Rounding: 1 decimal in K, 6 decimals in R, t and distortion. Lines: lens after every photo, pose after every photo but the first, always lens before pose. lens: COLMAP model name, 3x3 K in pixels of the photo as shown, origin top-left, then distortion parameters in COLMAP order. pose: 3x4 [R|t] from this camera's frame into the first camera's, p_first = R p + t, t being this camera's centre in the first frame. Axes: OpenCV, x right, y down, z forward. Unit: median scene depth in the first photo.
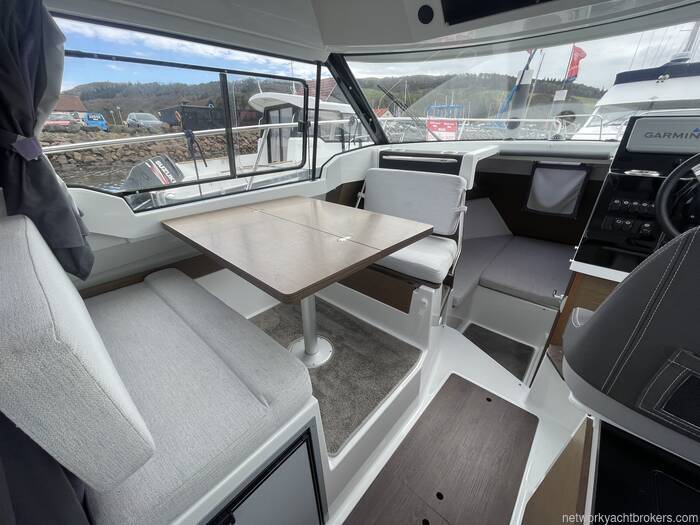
lens RADIAL K [[281.2, 0, 350.4], [0, 281.2, 264.7], [0, 0, 1]] dist [-0.001804, -0.000225]
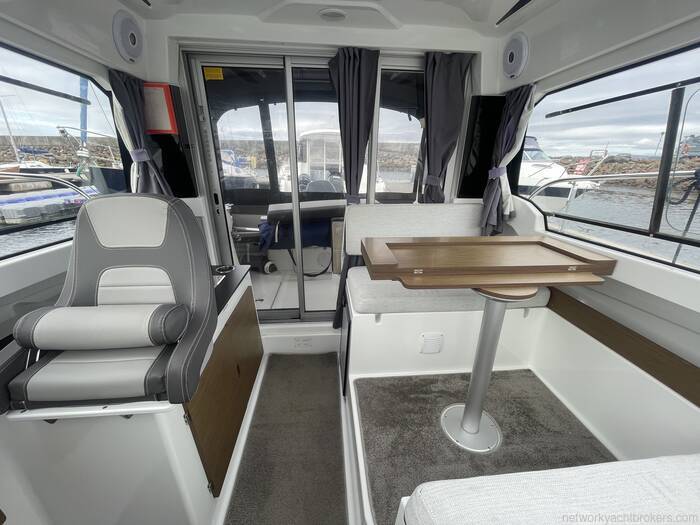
lens RADIAL K [[282.3, 0, 350.4], [0, 282.3, 264.1], [0, 0, 1]] dist [-0.000739, -0.000119]
pose [[-0.689140, 0.252721, -0.679130, 0.480641], [-0.311438, 0.742938, 0.592494, -0.377457], [0.654288, 0.619818, -0.433281, 0.752447]]
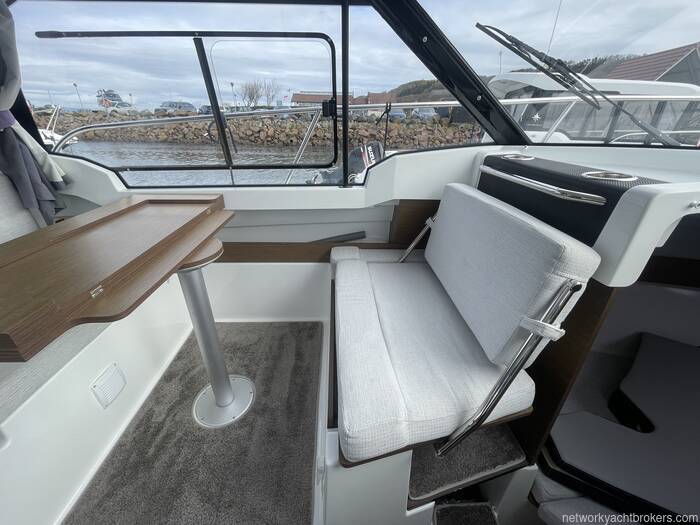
lens RADIAL K [[281.2, 0, 350.4], [0, 281.2, 264.7], [0, 0, 1]] dist [-0.001804, -0.000225]
pose [[0.697423, 0.341641, -0.629986, 0.418261], [-0.326776, 0.933955, 0.144727, -0.242790], [0.637823, 0.104928, 0.763002, 0.533249]]
